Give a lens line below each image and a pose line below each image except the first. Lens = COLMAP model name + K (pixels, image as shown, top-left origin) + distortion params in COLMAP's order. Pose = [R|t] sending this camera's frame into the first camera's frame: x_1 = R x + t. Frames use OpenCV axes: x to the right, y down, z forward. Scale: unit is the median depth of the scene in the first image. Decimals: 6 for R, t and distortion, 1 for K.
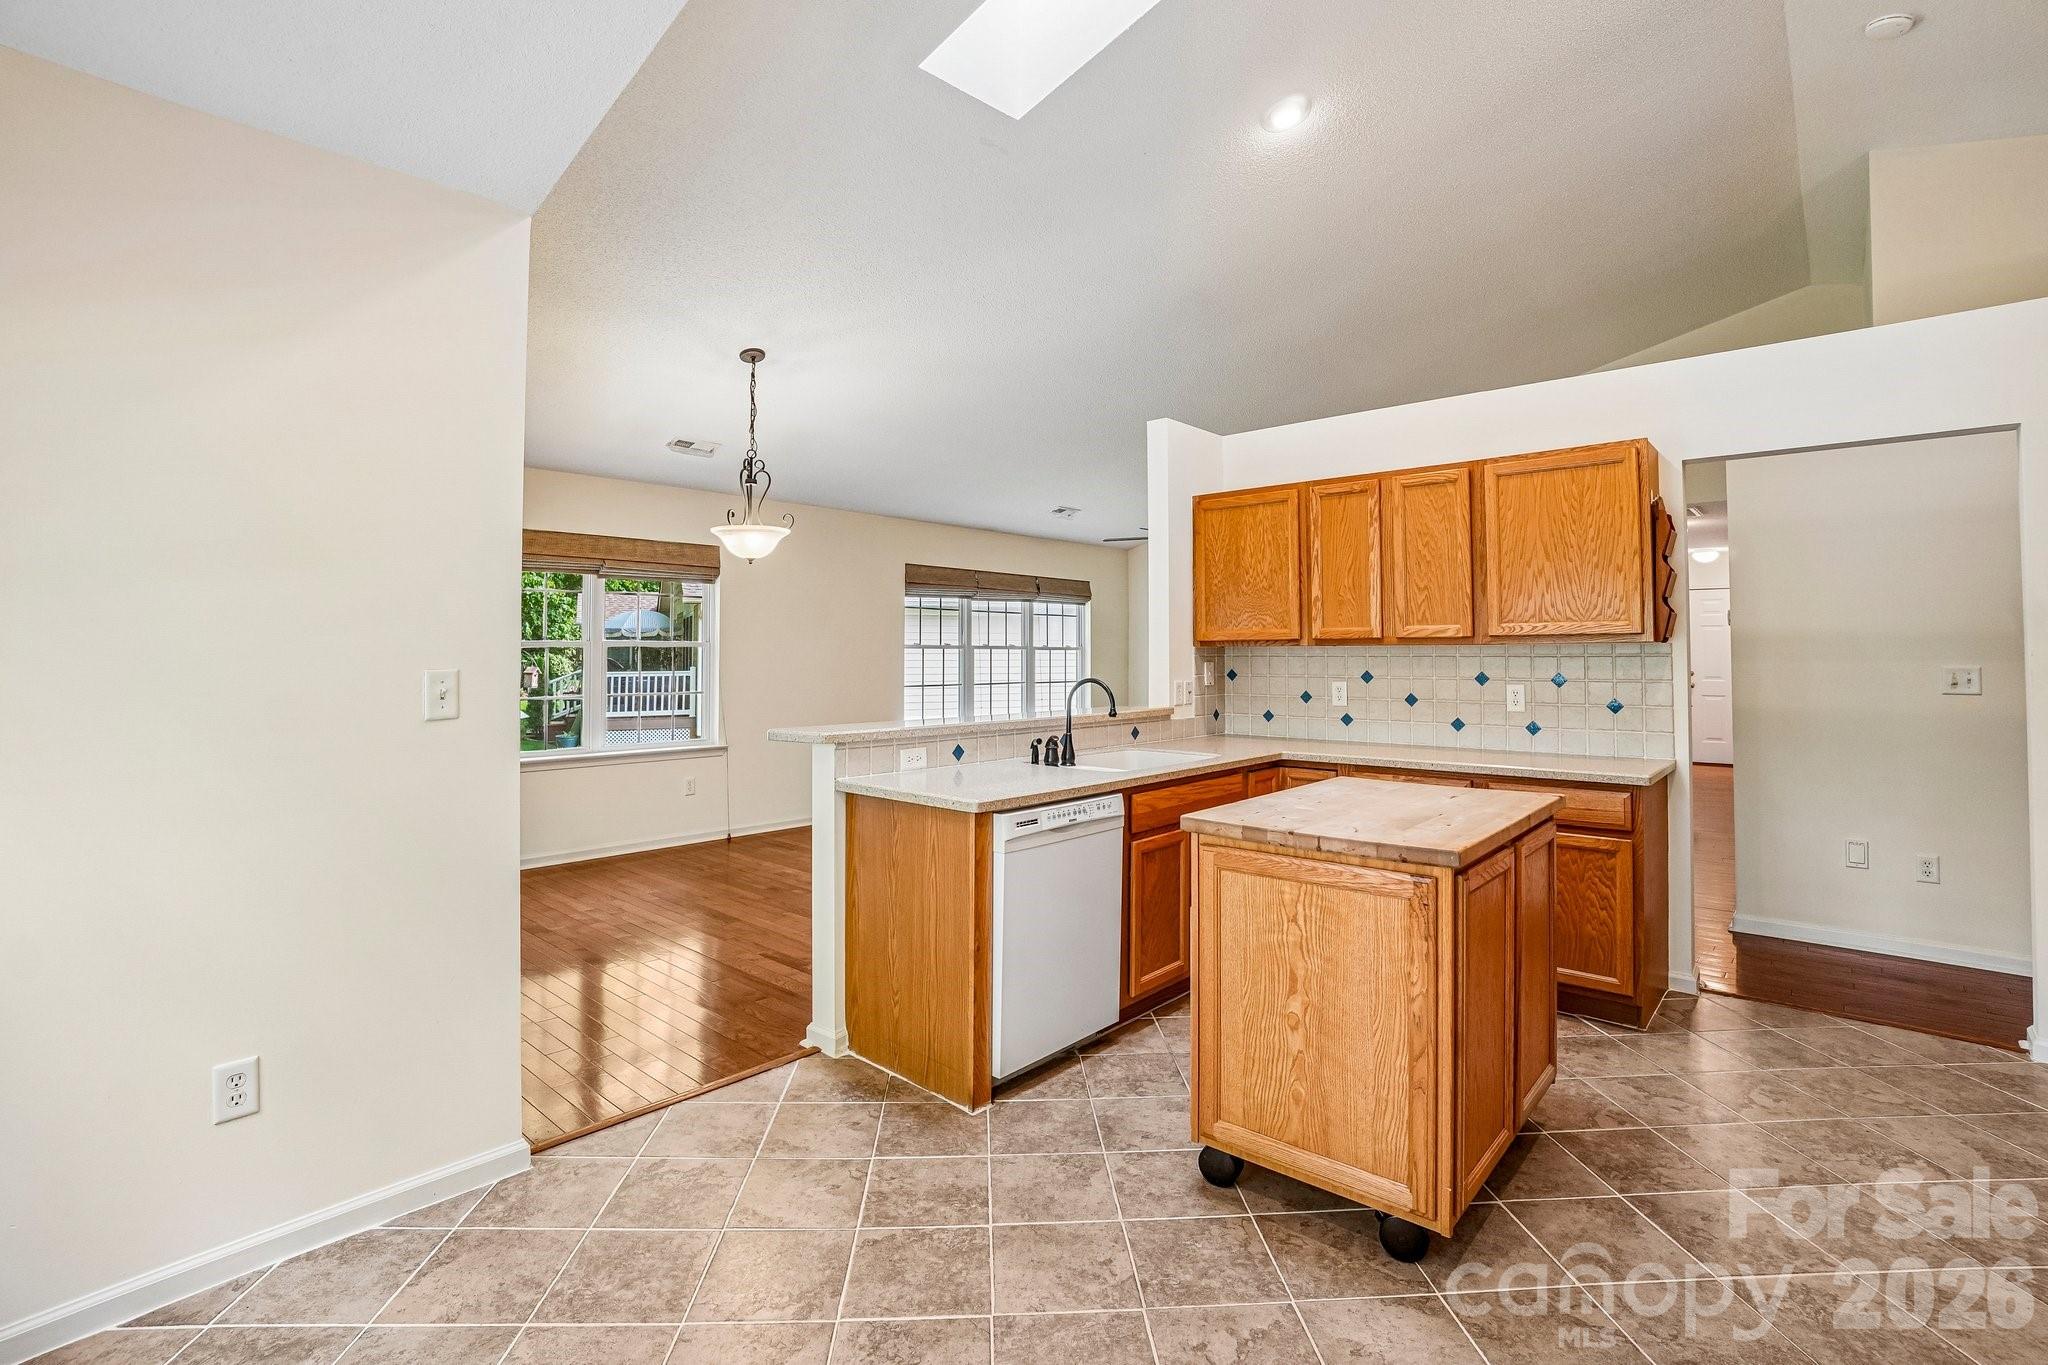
lens RADIAL K [[930.1, 0, 1030.8], [0, 930.1, 624.9], [0, 0, 1]] dist [-0.047371, 0.012107]
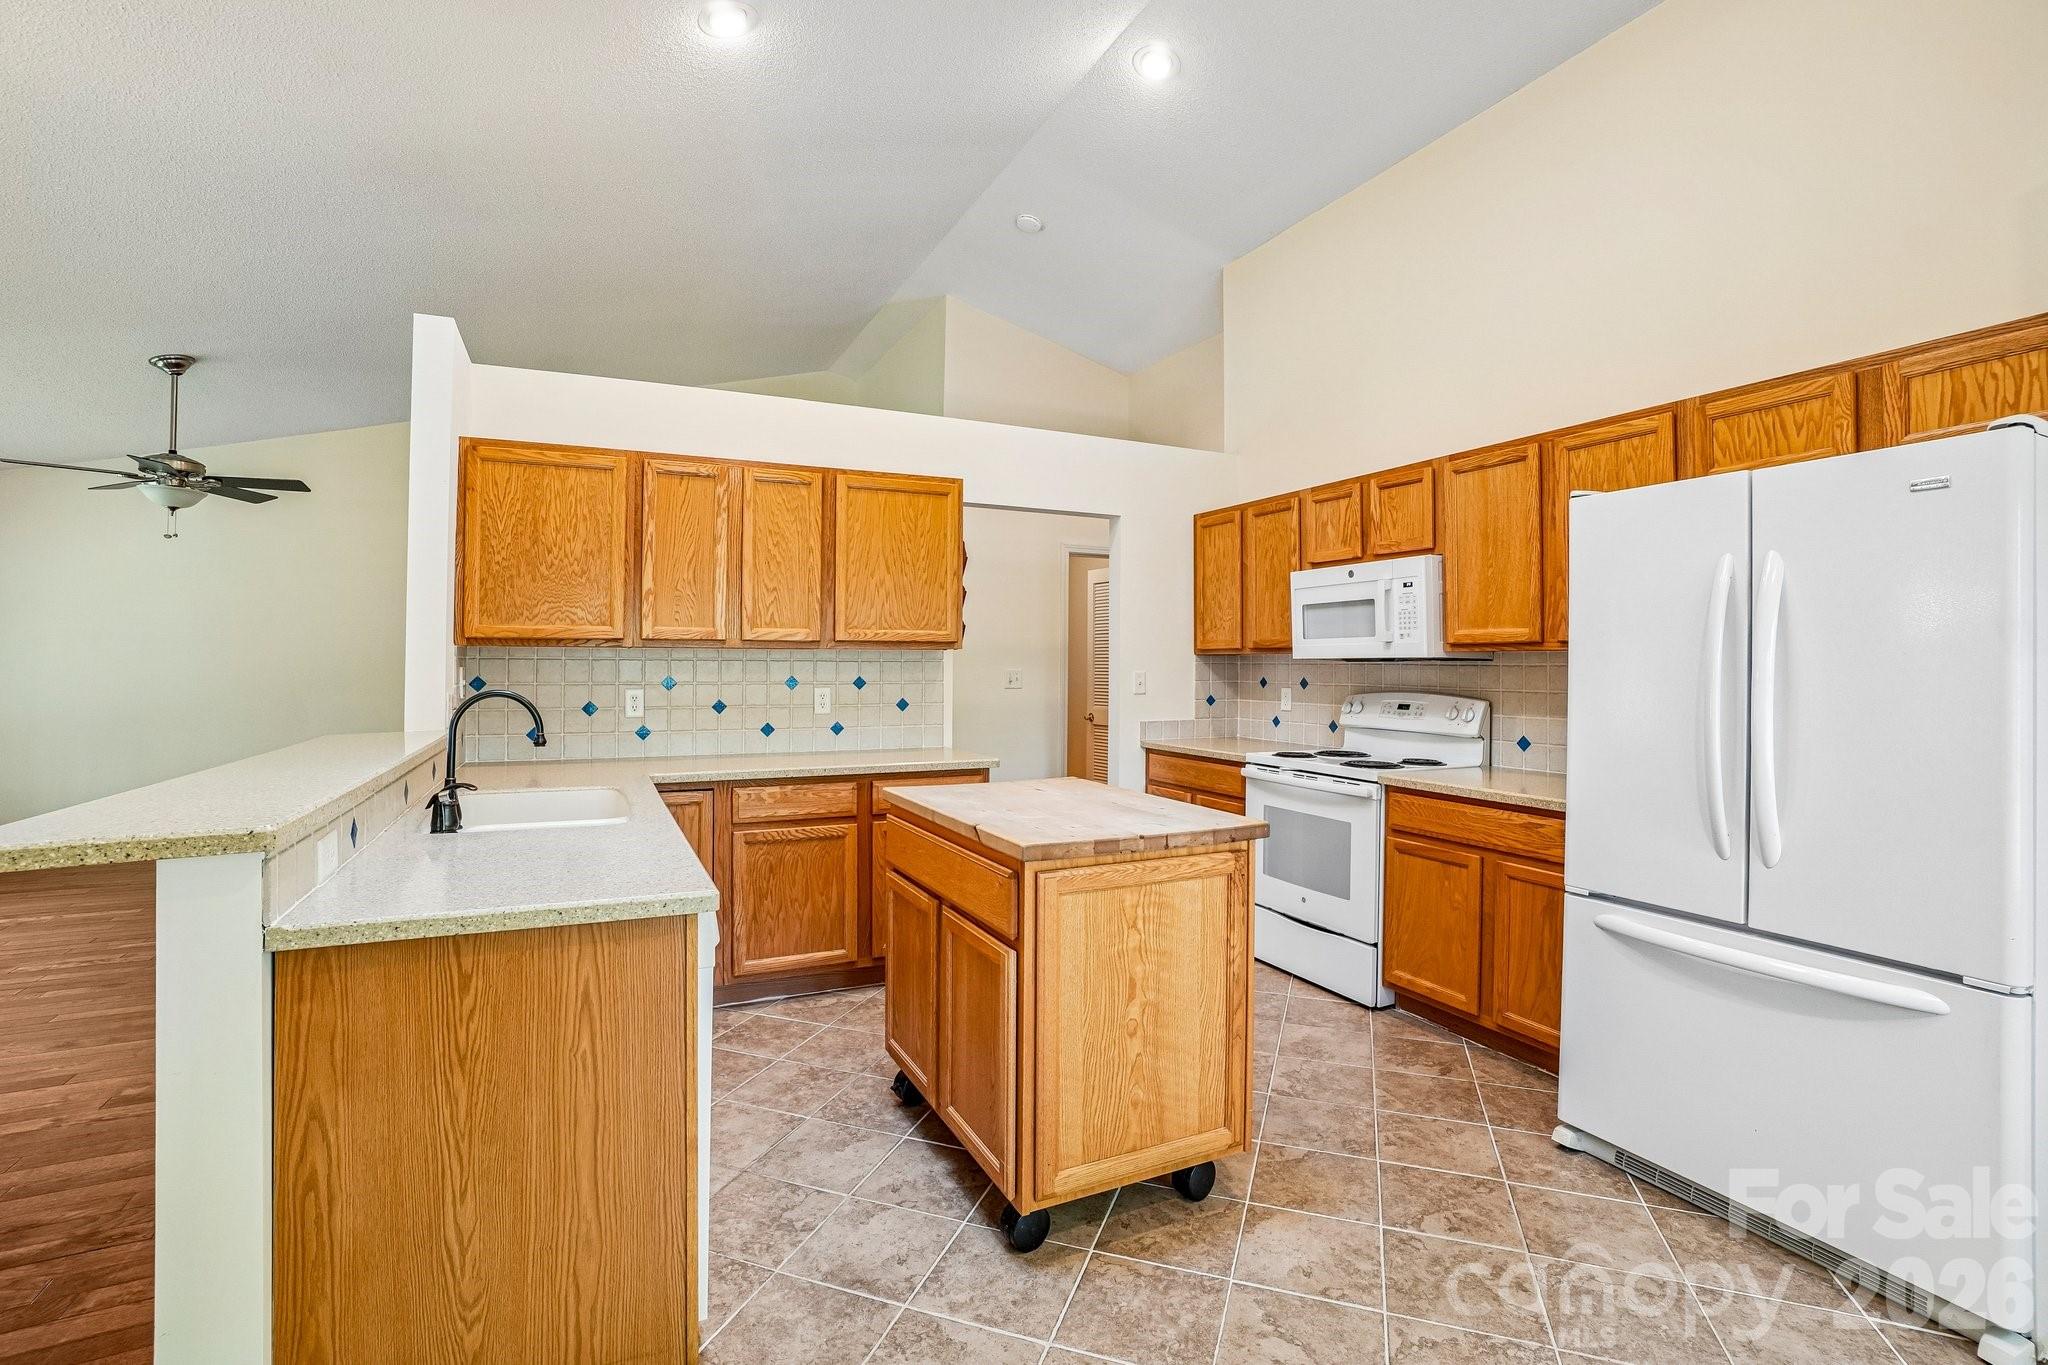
lens RADIAL K [[930.1, 0, 1004.0], [0, 930.1, 651.8], [0, 0, 1]] dist [-0.047371, 0.012107]
pose [[0.405992, 0.012304, 0.913794, -0.378078], [-0.032880, 0.999459, 0.001151, 0.017135], [-0.913285, -0.030513, 0.406177, 0.407963]]
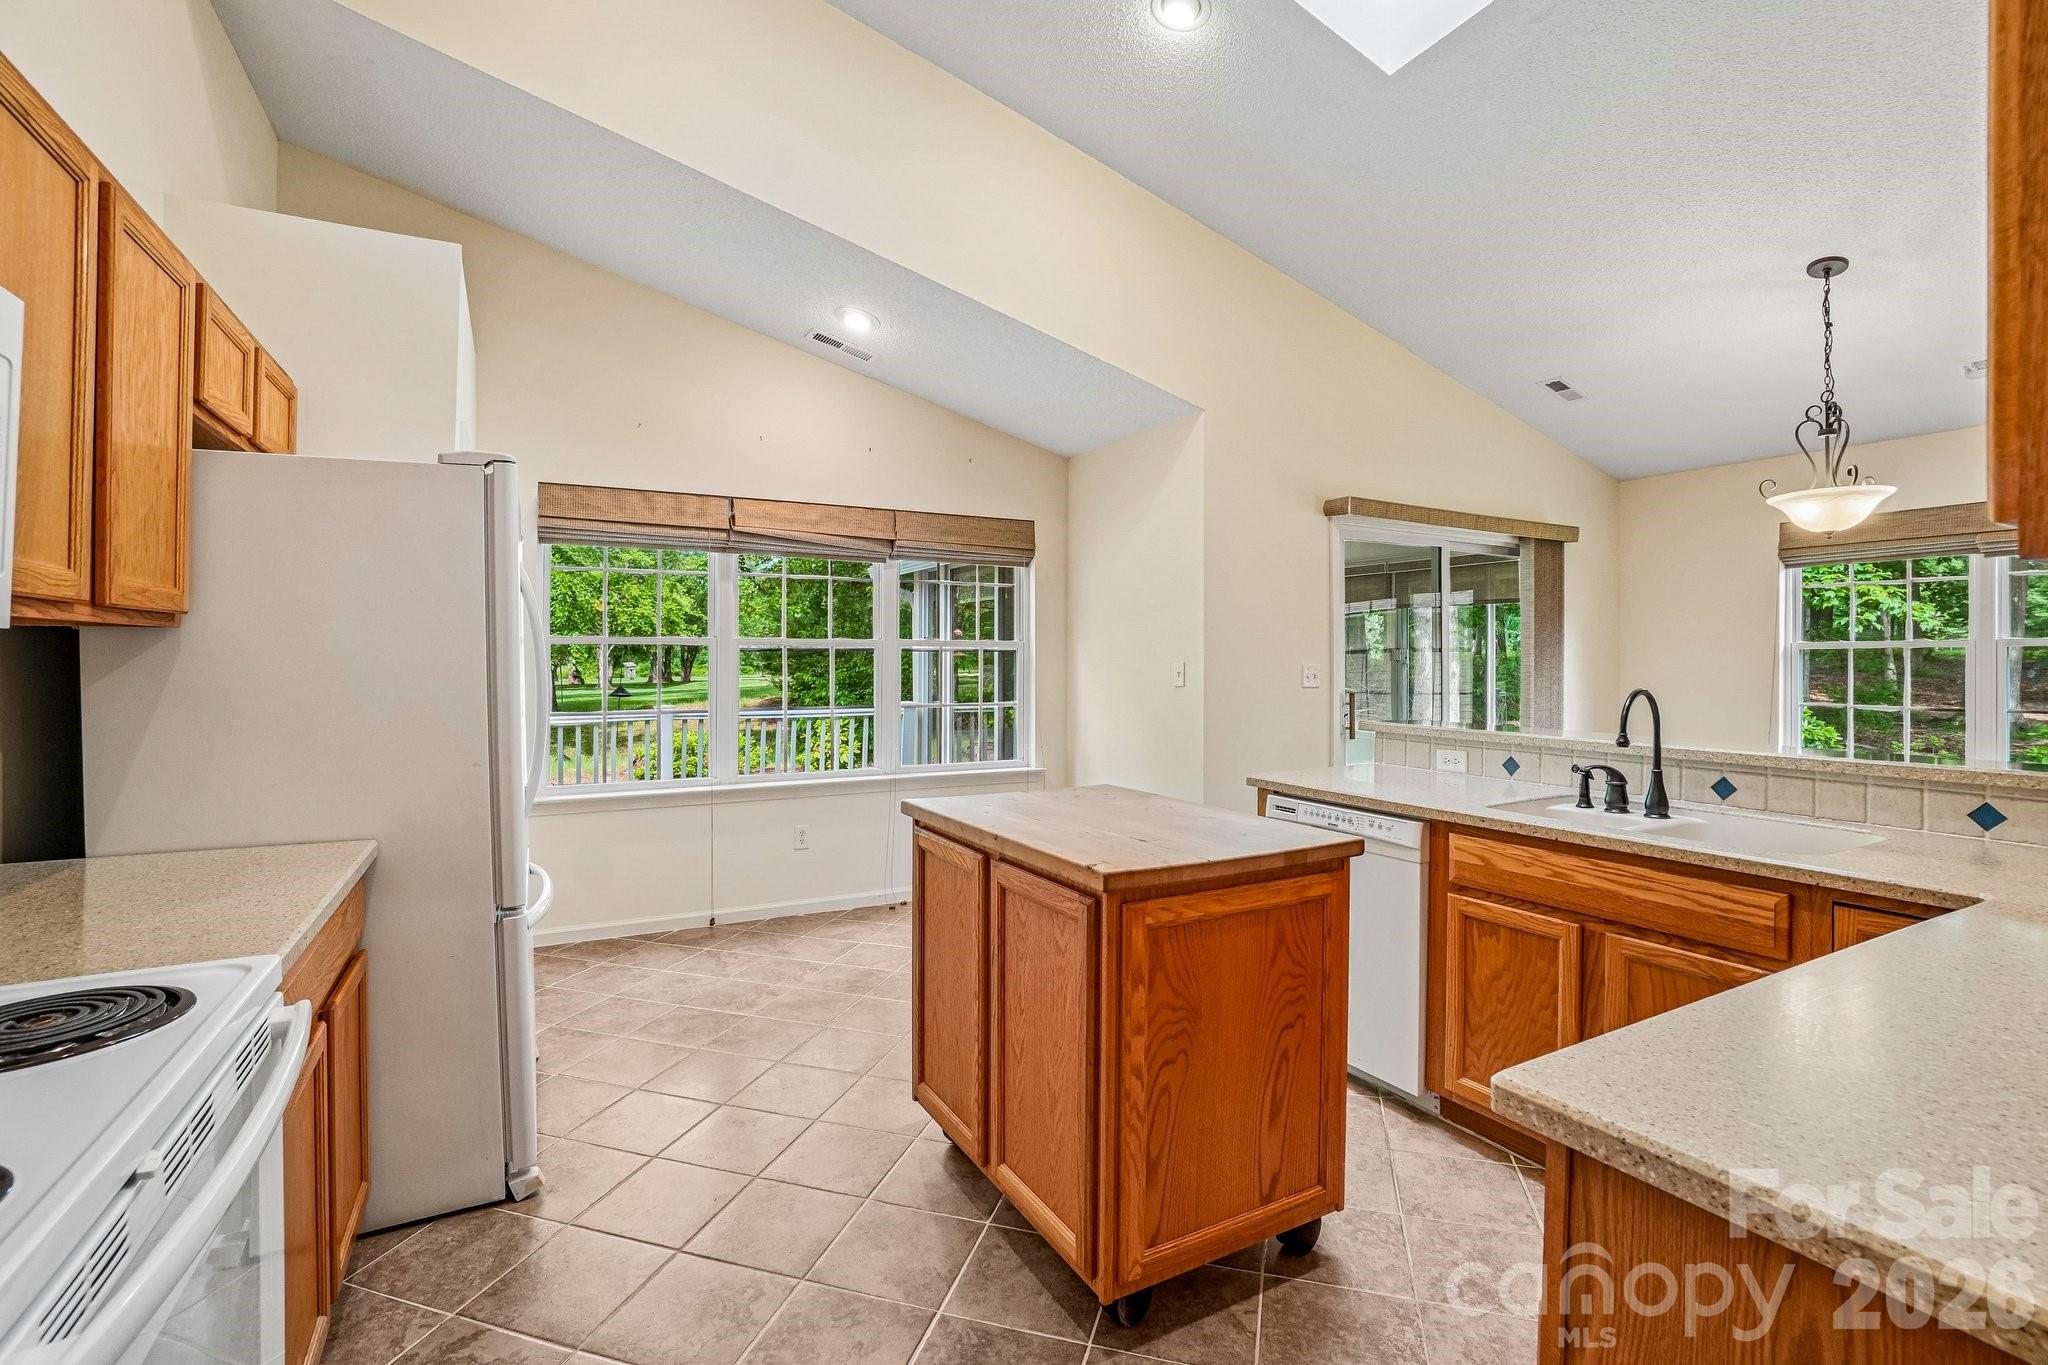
lens RADIAL K [[930.1, 0, 1029.1], [0, 930.1, 648.0], [0, 0, 1]] dist [-0.047371, 0.012107]
pose [[-0.330156, -0.009053, -0.943883, 0.817676], [0.027209, 0.999447, -0.019104, 0.028295], [0.943534, -0.031989, -0.329727, 0.792806]]
